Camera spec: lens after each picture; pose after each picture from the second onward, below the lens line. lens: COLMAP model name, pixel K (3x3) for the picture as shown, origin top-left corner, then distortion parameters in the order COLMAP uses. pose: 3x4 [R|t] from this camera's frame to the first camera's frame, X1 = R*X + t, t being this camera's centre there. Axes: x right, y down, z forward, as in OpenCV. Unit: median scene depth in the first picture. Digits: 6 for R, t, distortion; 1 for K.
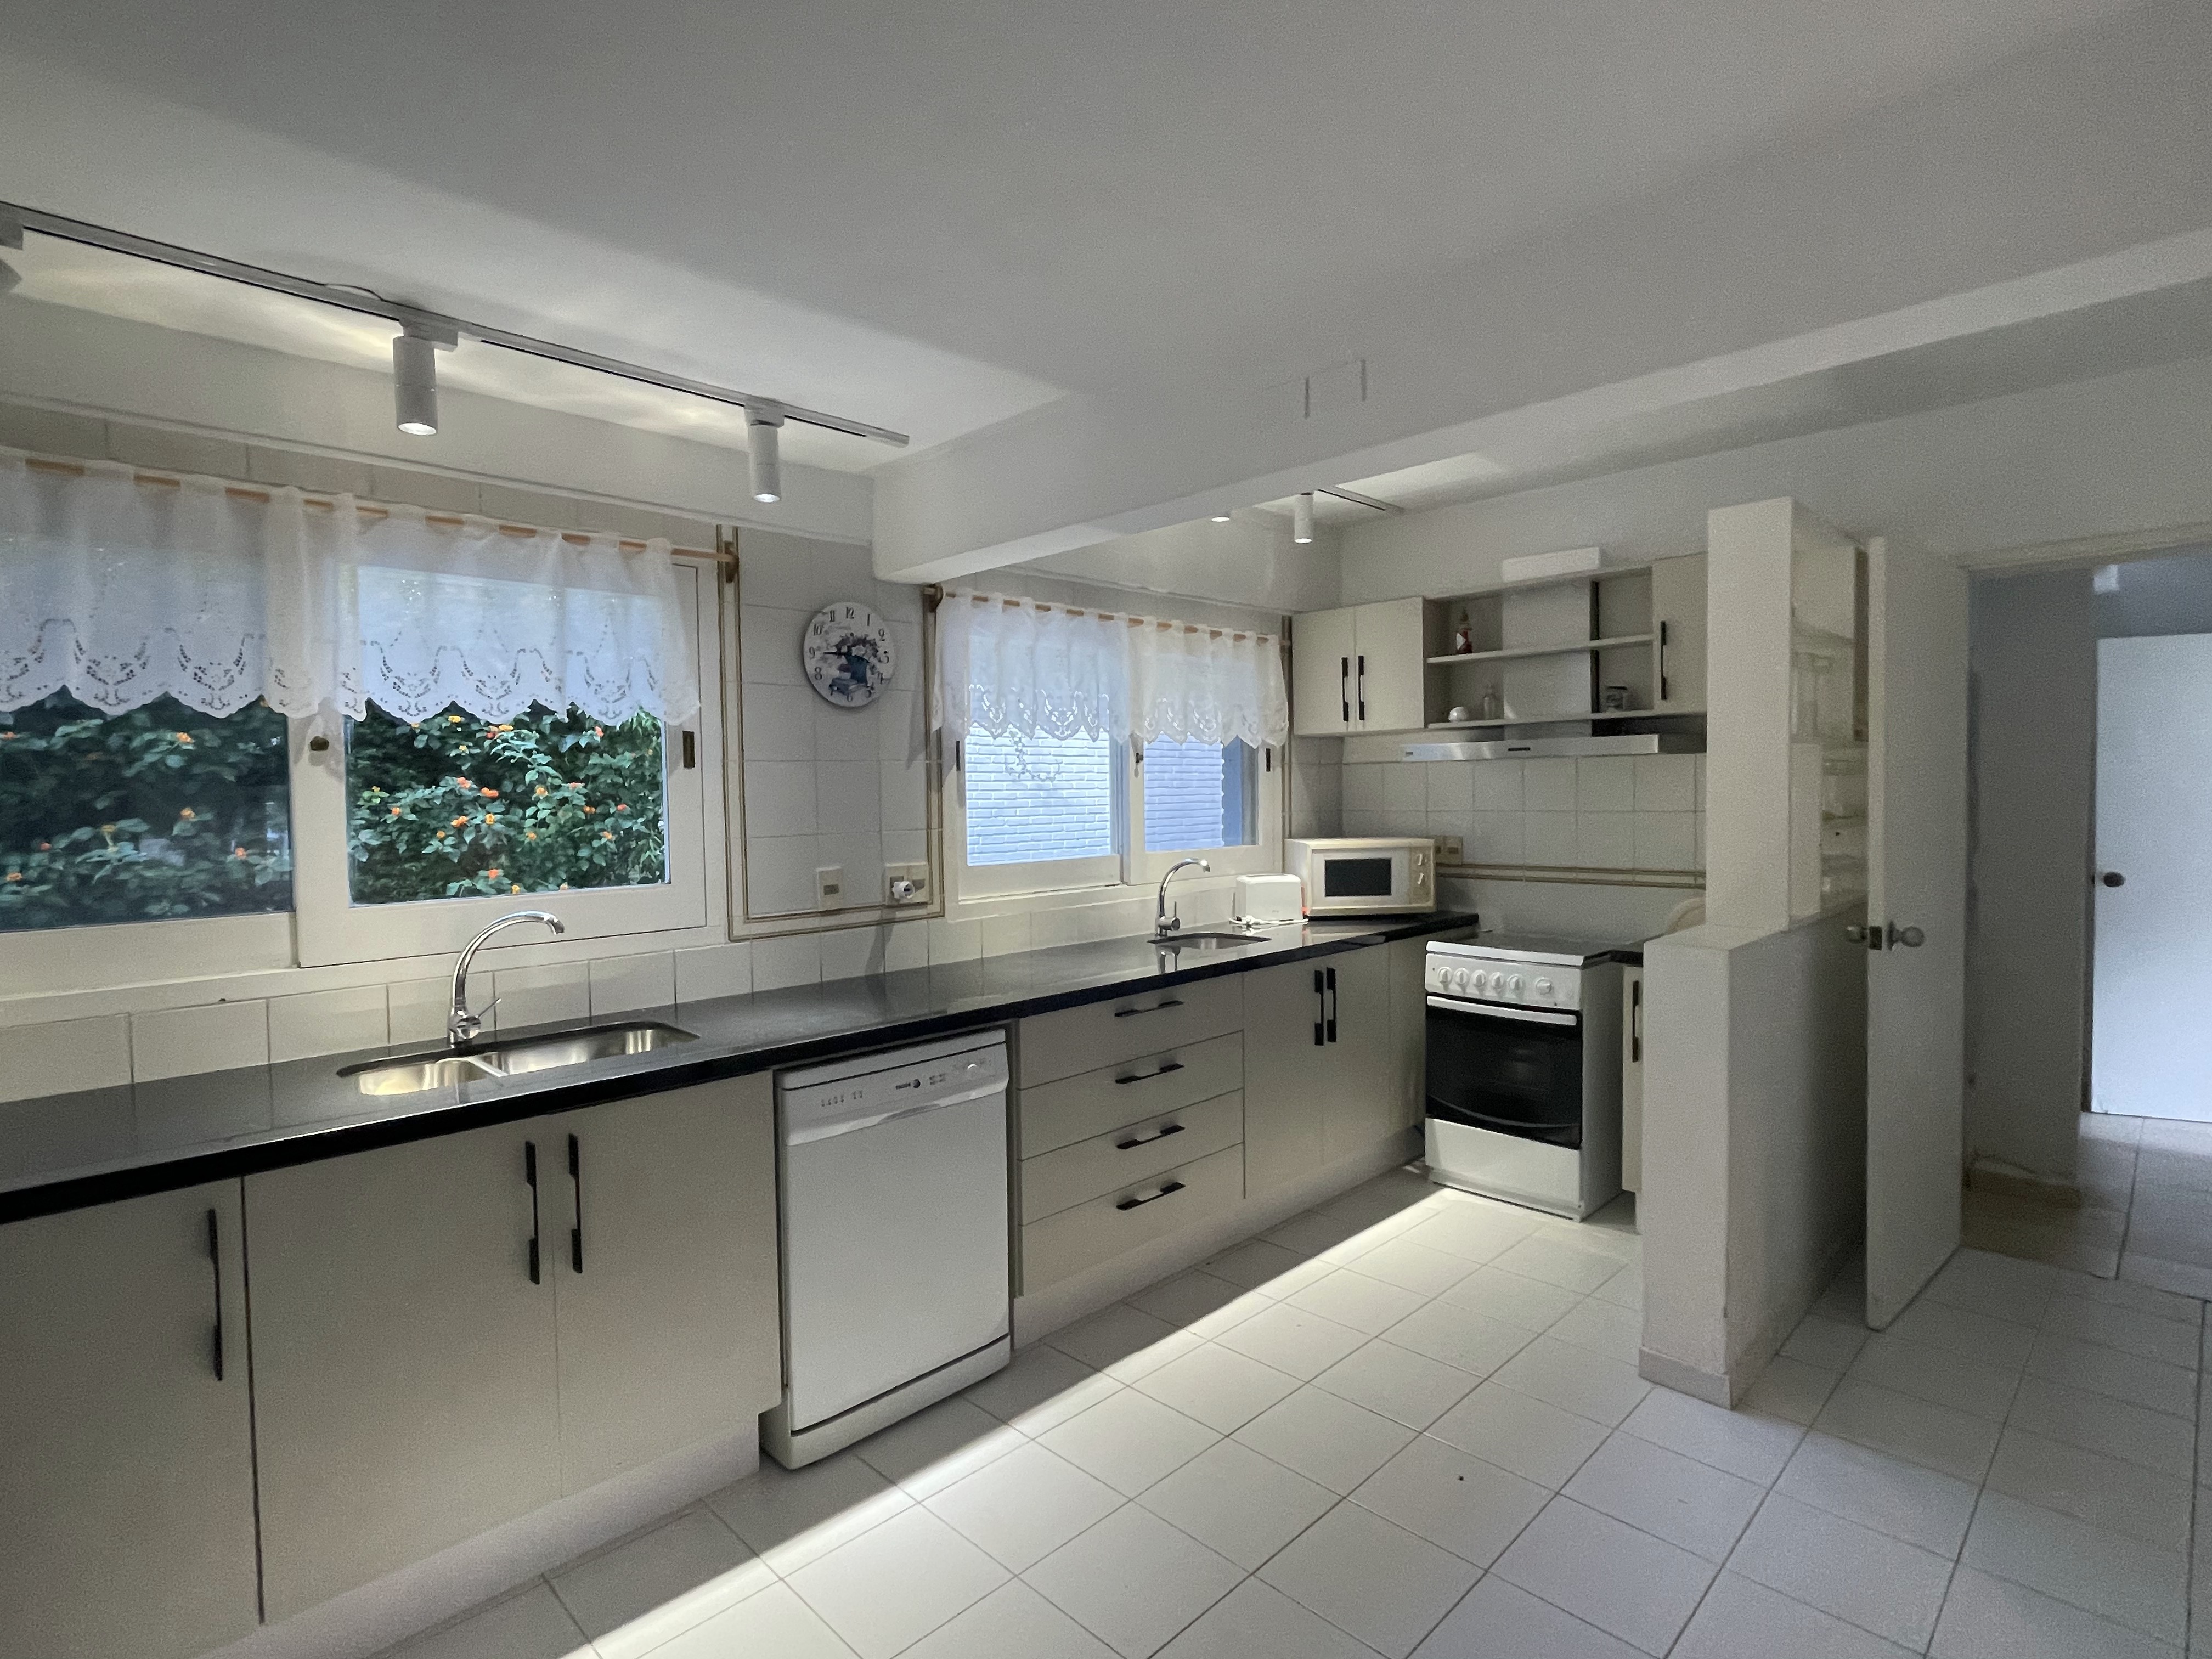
lens RADIAL K [[1104.5, 0, 1100.7], [0, 1104.5, 833.4], [0, 0, 1]] dist [-0.002709, -0.001565]
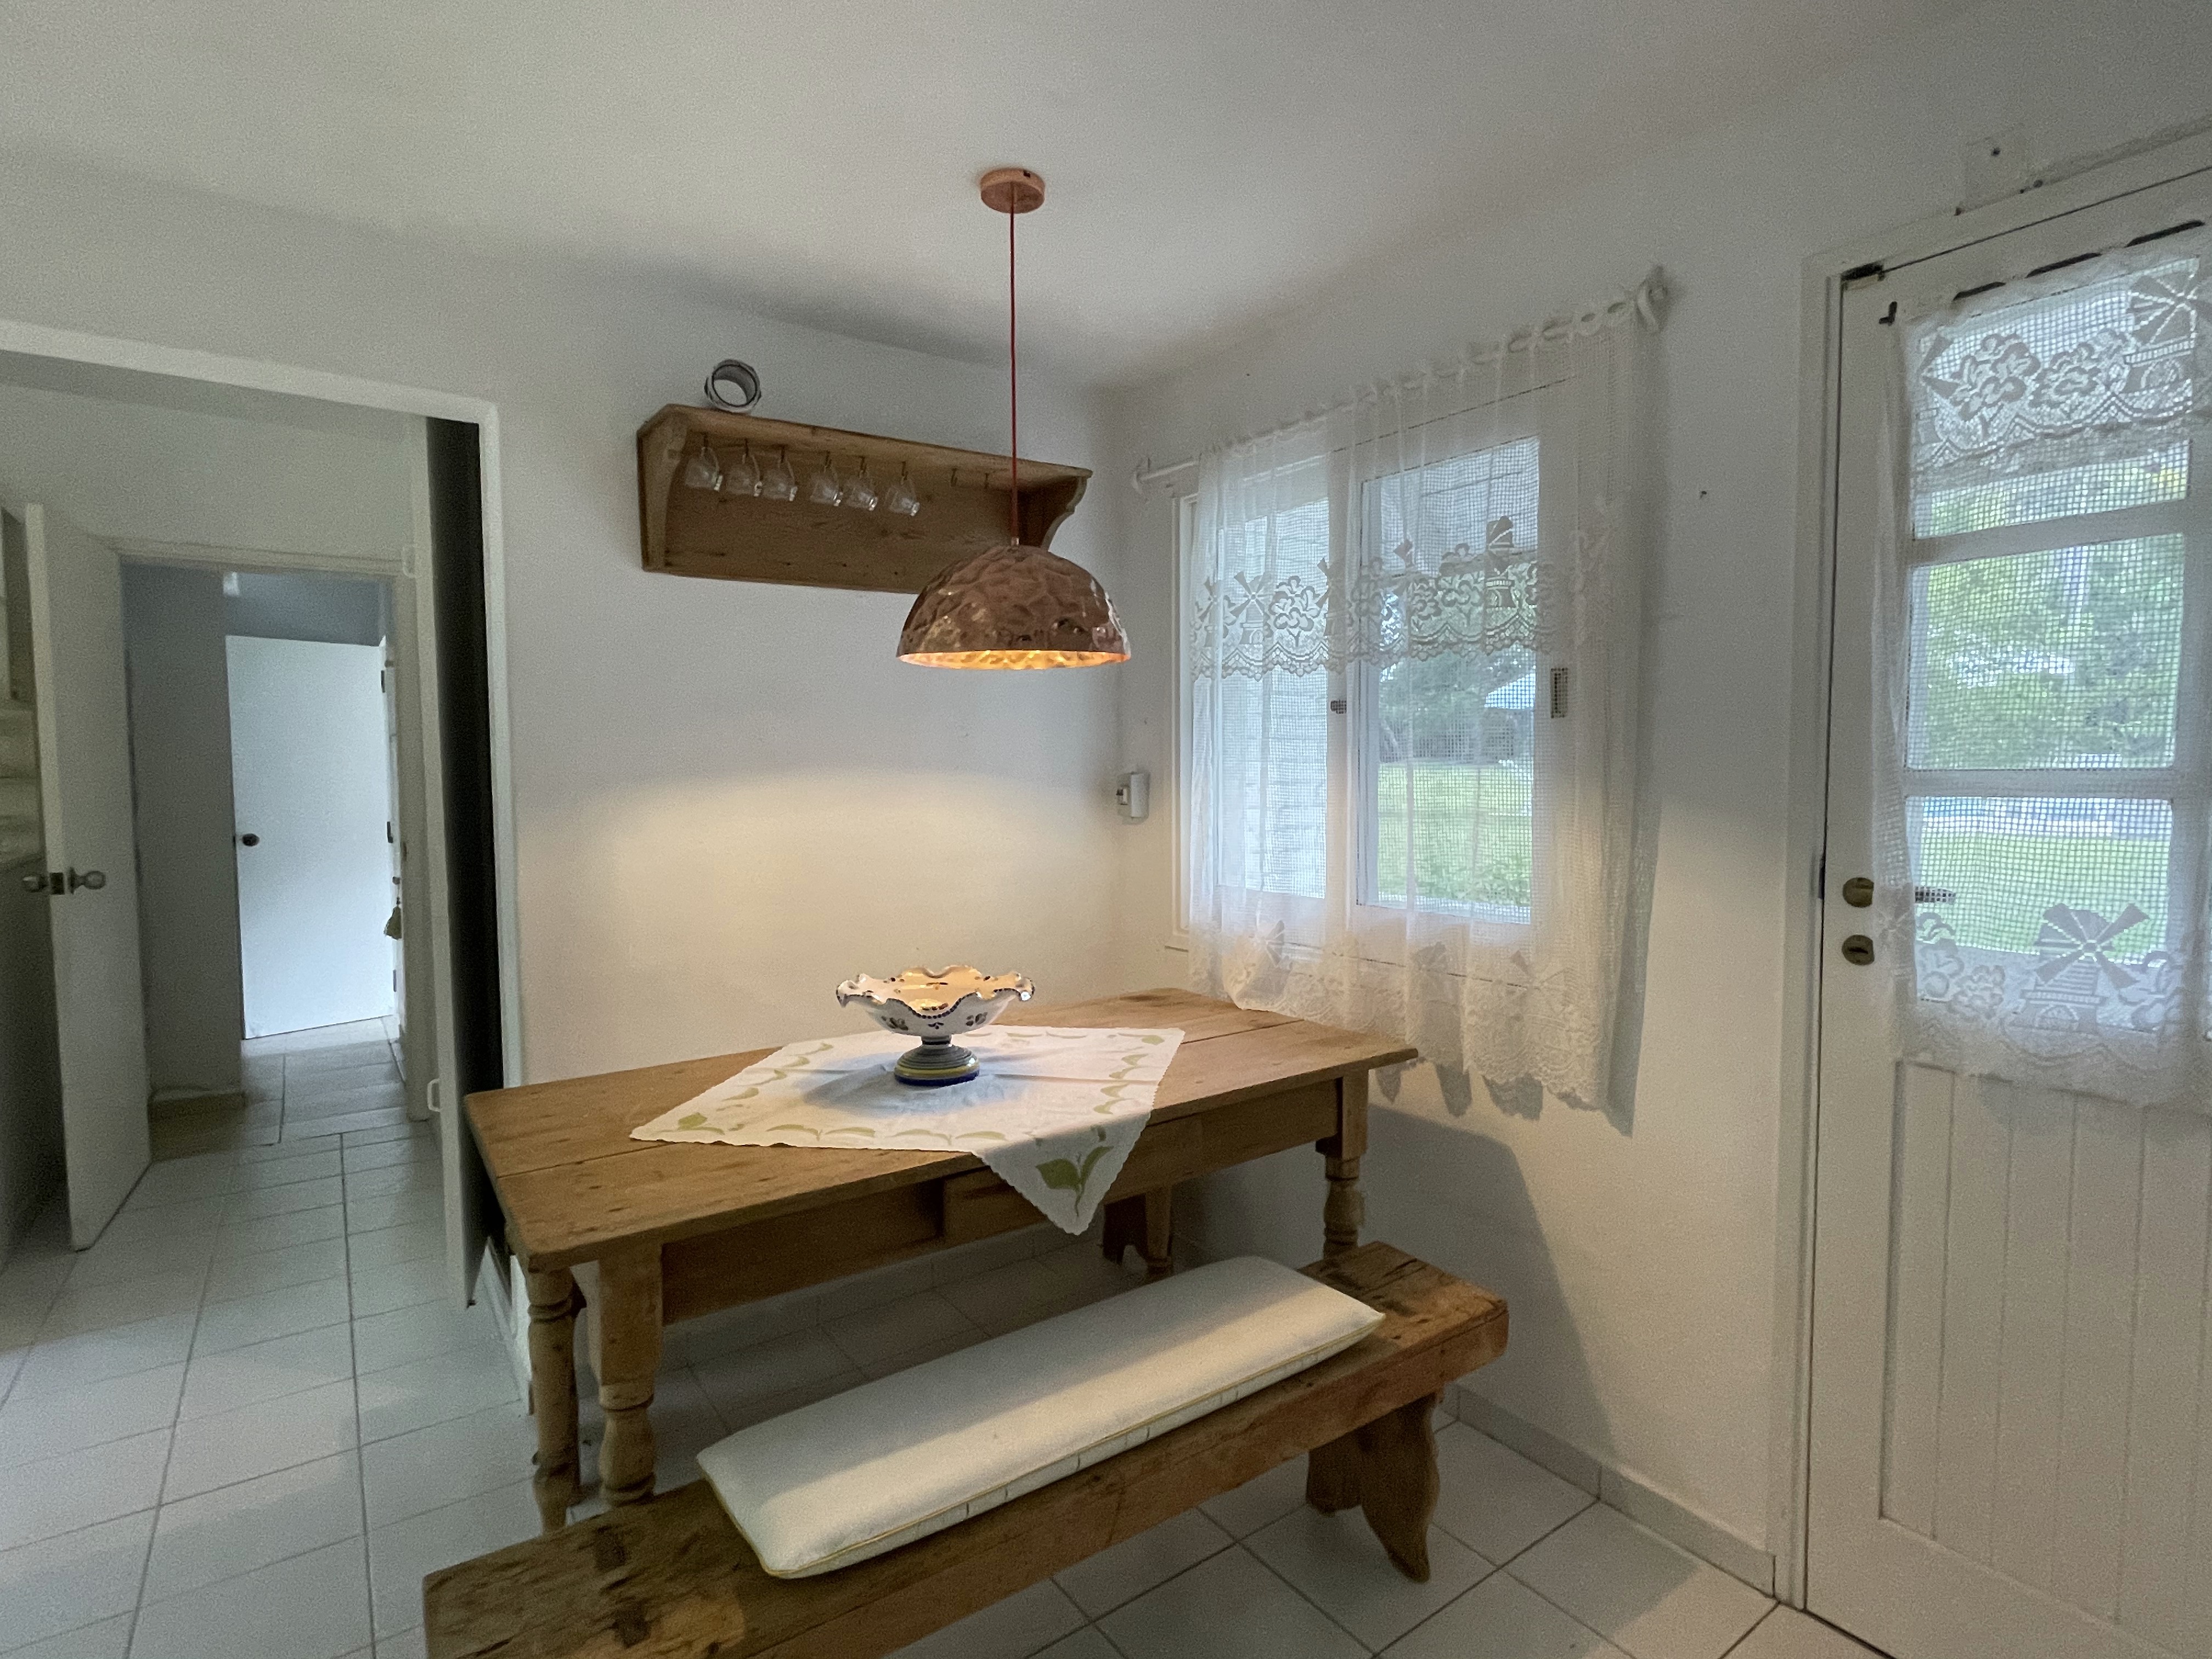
lens RADIAL K [[1104.5, 0, 1102.2], [0, 1104.5, 832.7], [0, 0, 1]] dist [-0.002709, -0.001565]
pose [[0.160630, -0.043075, 0.986074, -0.569411], [0.035993, 0.998638, 0.037760, 0.125825], [-0.986358, 0.029426, 0.161962, -0.539171]]
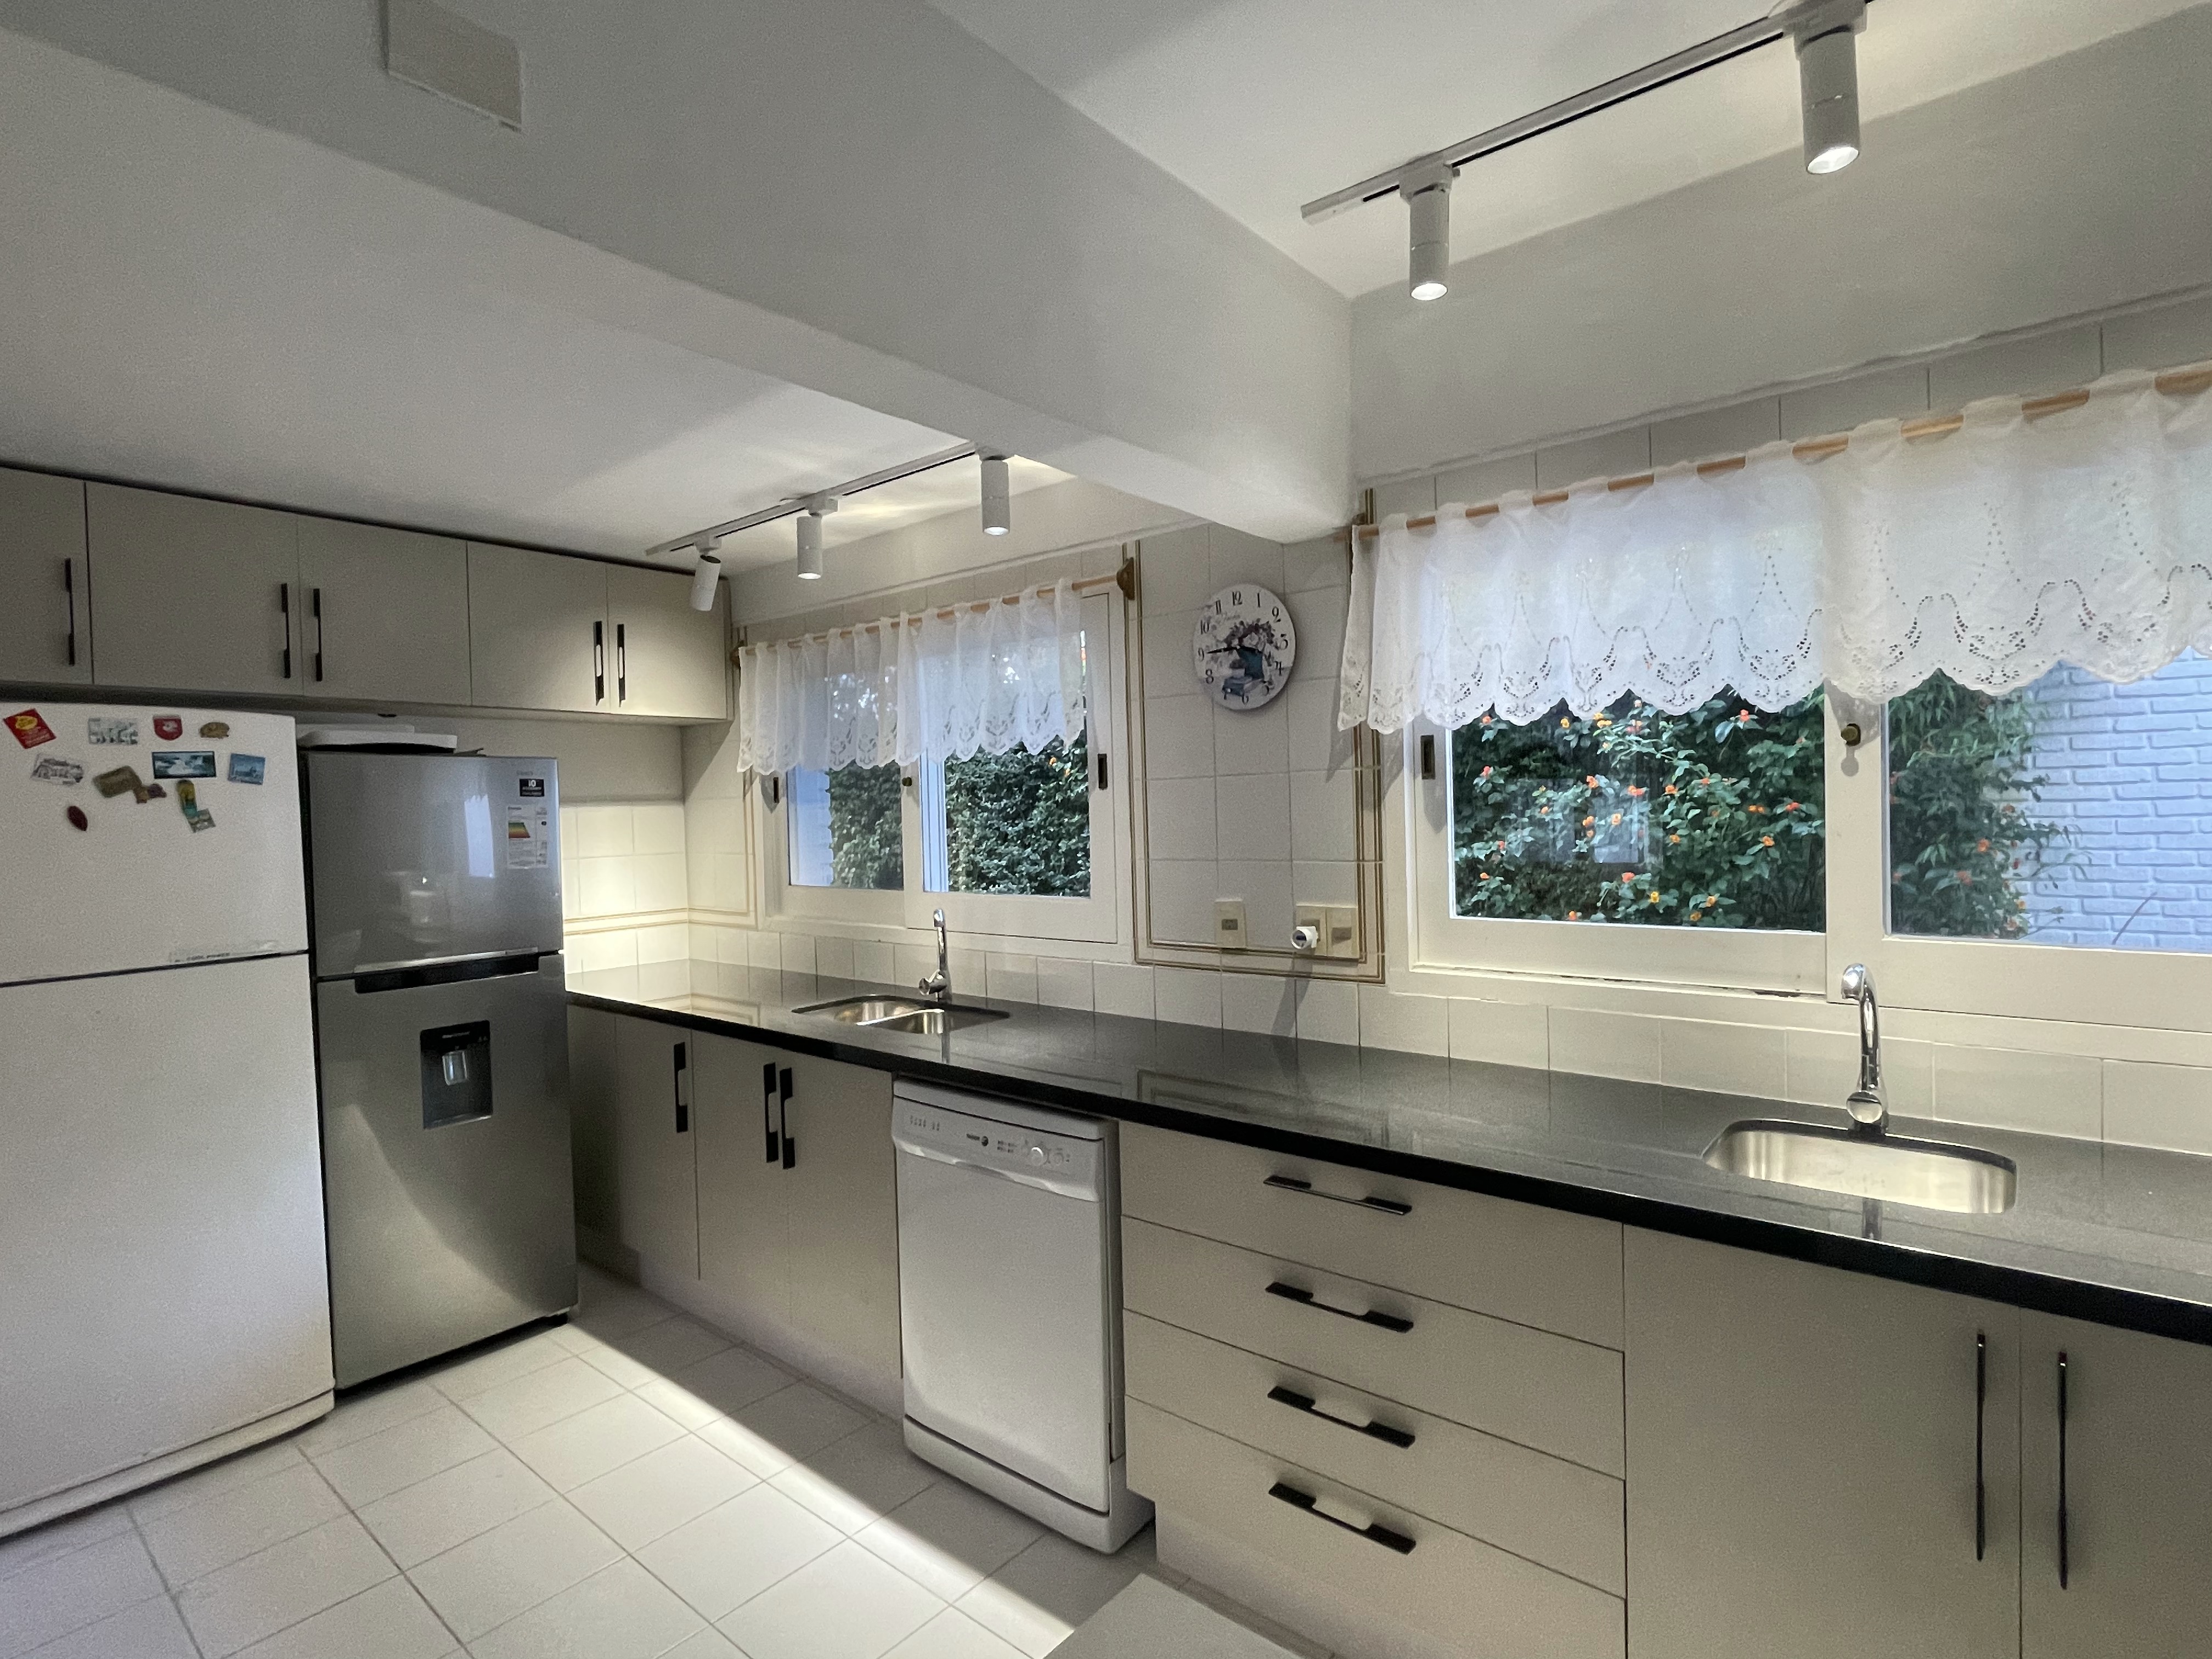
lens RADIAL K [[1104.5, 0, 1105.2], [0, 1104.5, 828.2], [0, 0, 1]] dist [-0.002709, -0.001565]
pose [[0.094308, 0.033040, -0.994995, 0.586431], [-0.013995, 0.999394, 0.031860, -0.049063], [0.995445, 0.010920, 0.094713, 0.800192]]
